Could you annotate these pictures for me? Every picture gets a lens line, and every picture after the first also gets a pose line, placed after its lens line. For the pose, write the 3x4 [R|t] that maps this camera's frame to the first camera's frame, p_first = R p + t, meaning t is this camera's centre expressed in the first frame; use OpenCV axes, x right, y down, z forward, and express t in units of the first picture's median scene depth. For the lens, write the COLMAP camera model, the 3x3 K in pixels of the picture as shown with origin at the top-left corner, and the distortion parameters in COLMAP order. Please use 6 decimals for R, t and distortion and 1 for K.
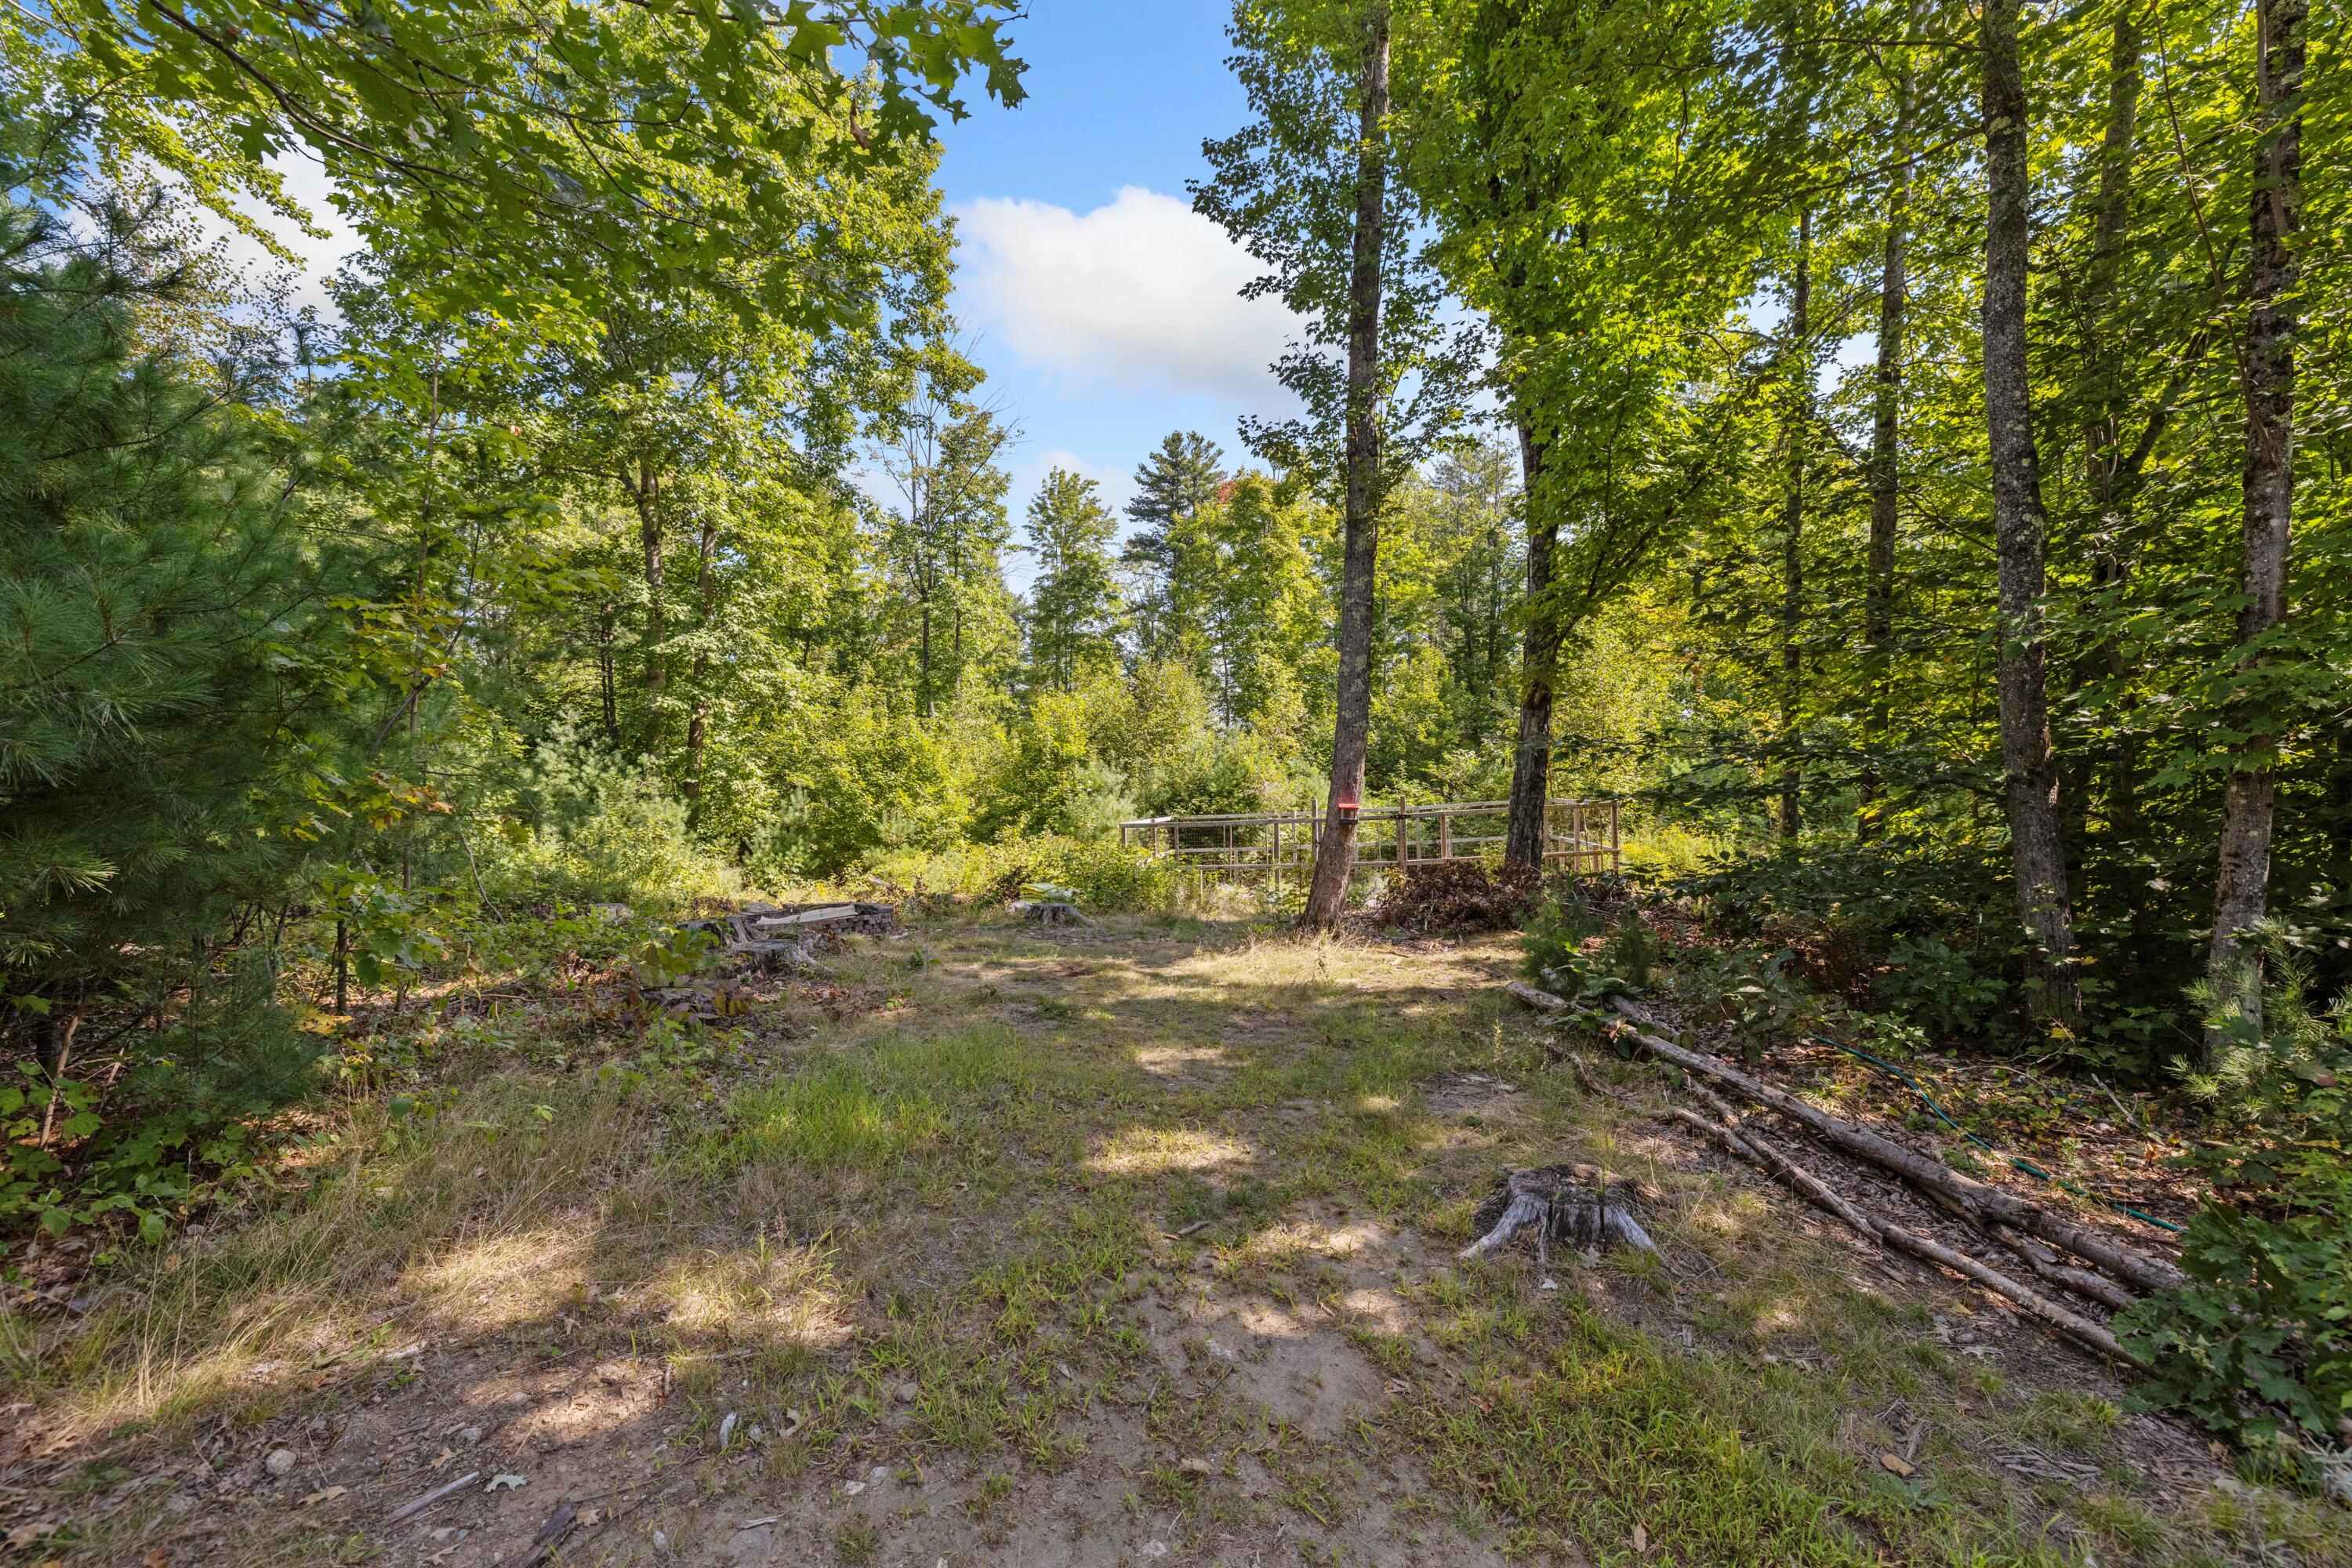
lens RADIAL K [[983.9, 0, 1174.9], [0, 983.9, 787.3], [0, 0, 1]] dist [-0.003921, 0.000851]
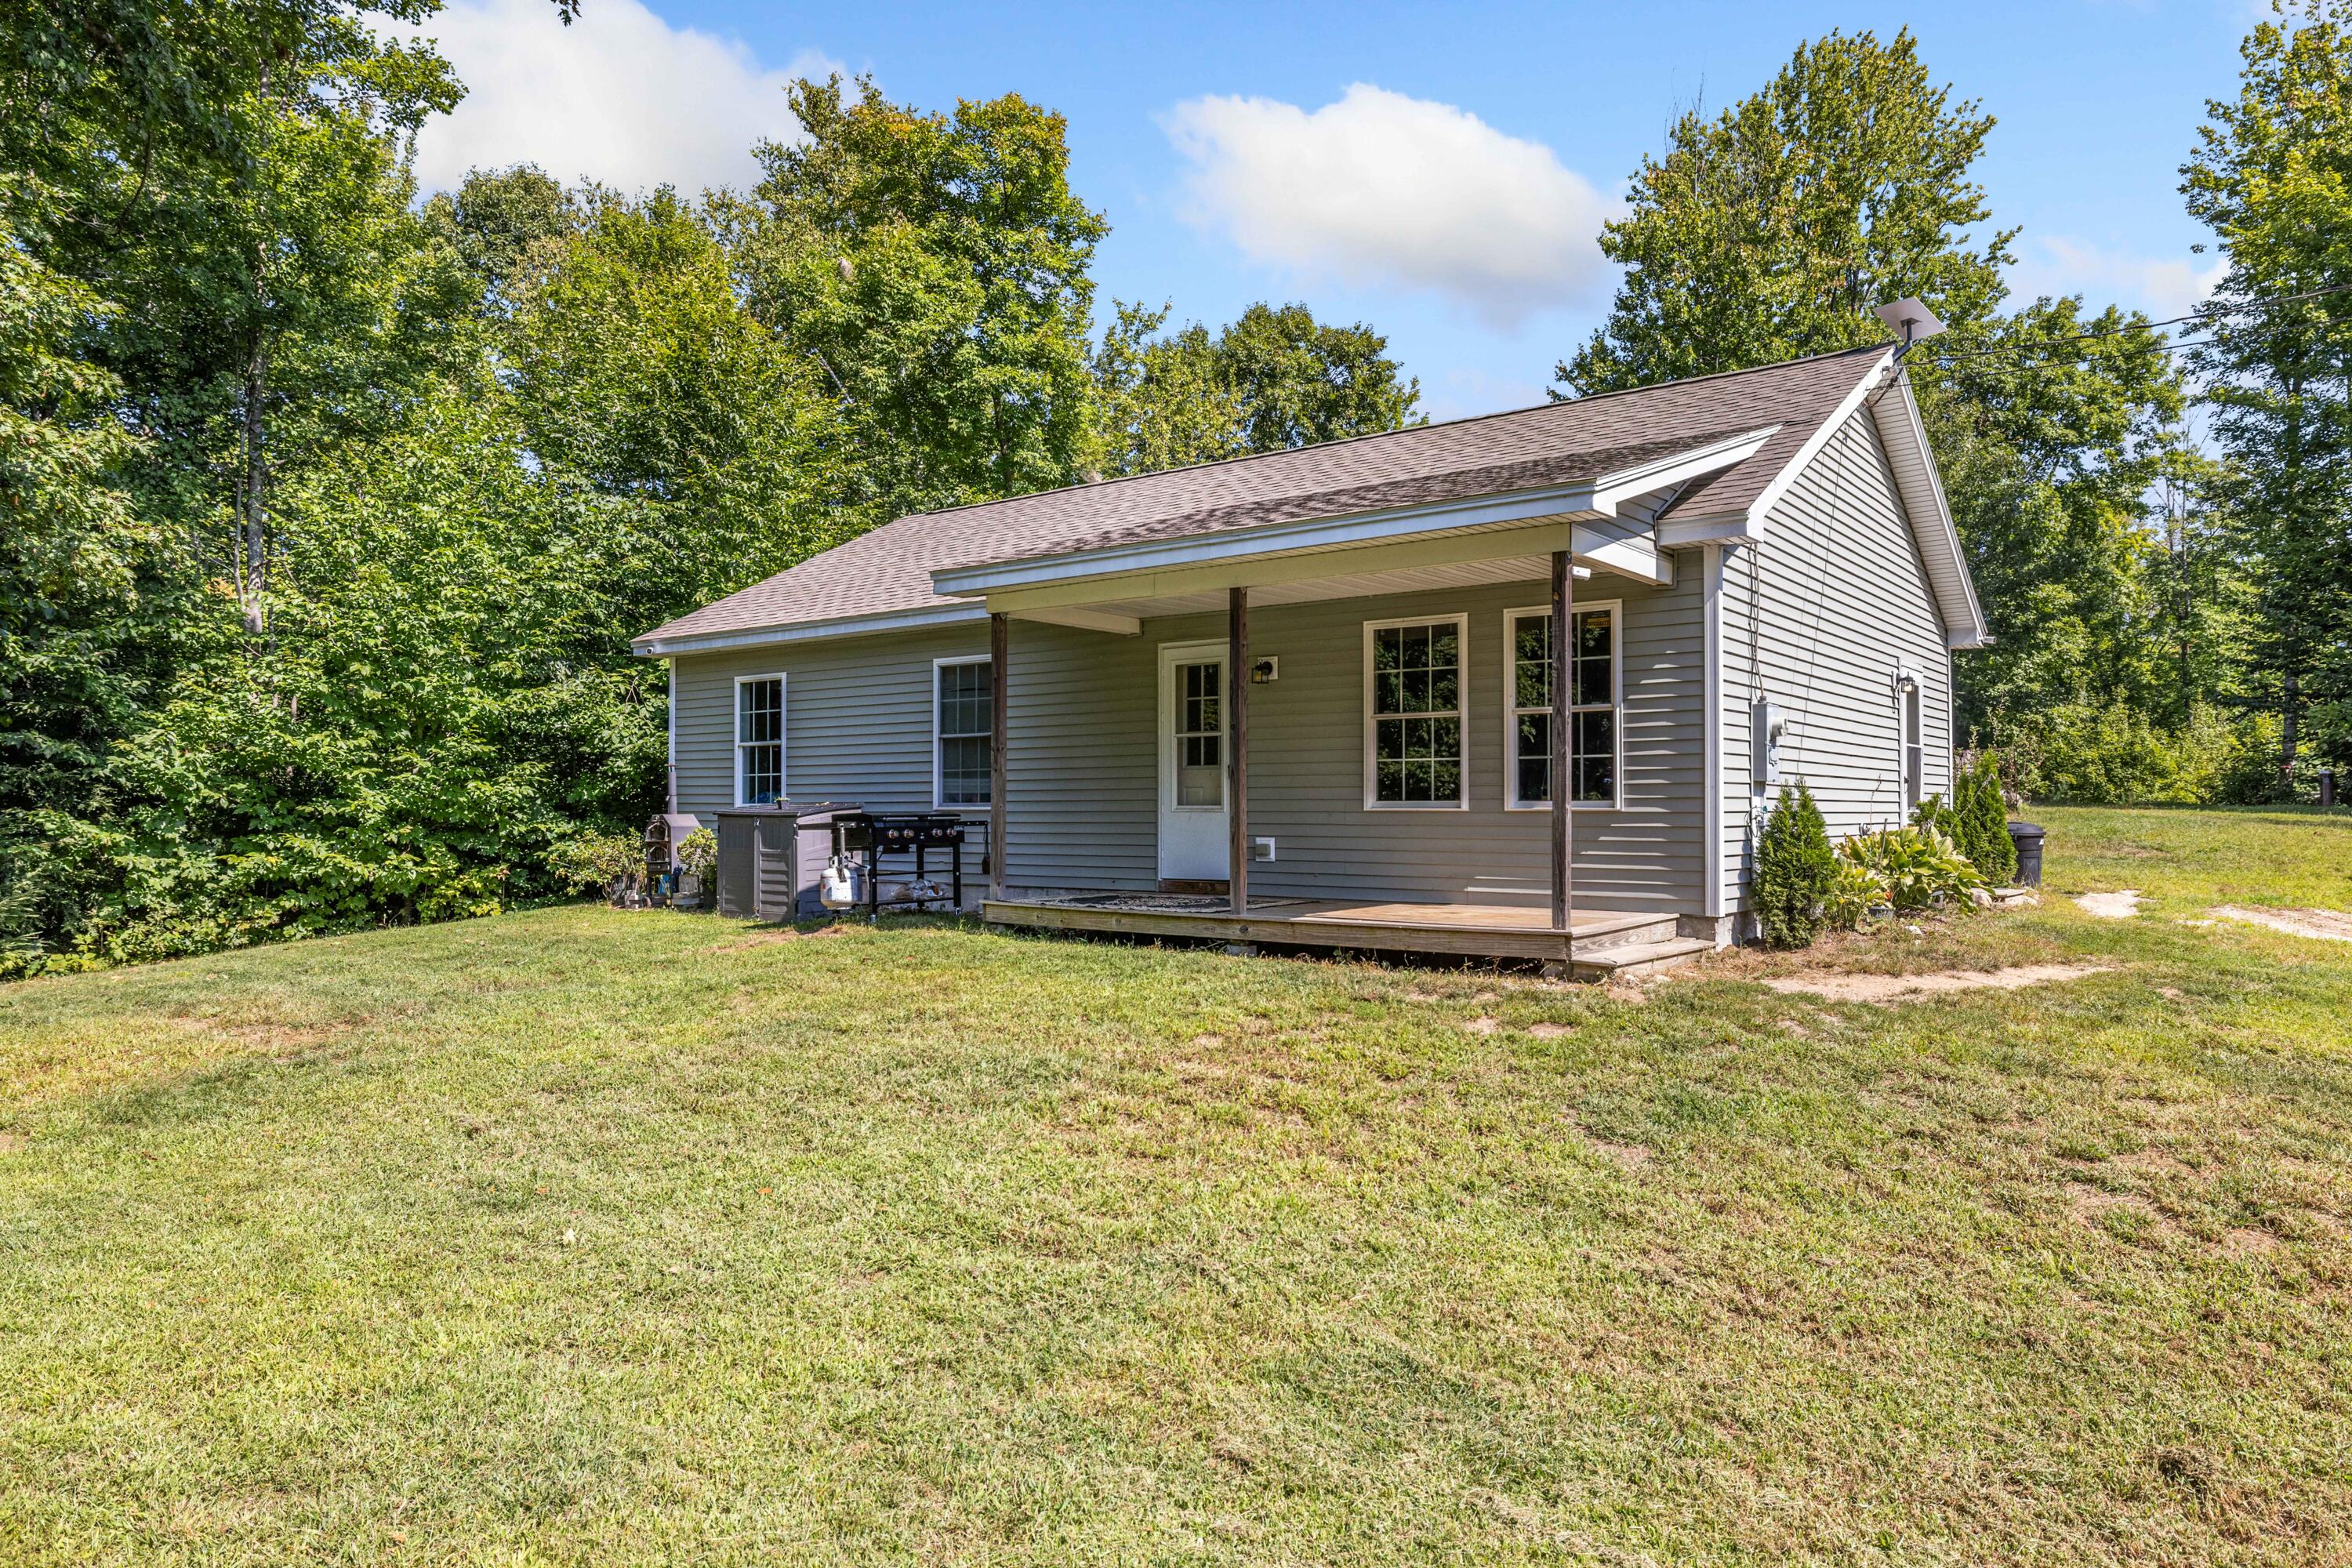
lens RADIAL K [[1499.9, 0, 1195.2], [0, 1499.9, 783.0], [0, 0, 1]] dist [-0.008177, -0.003064]
pose [[0.629914, -0.010911, -0.776589, 0.548915], [-0.014321, 0.999568, -0.025661, 0.079756], [0.776533, 0.027286, 0.629485, -1.444128]]
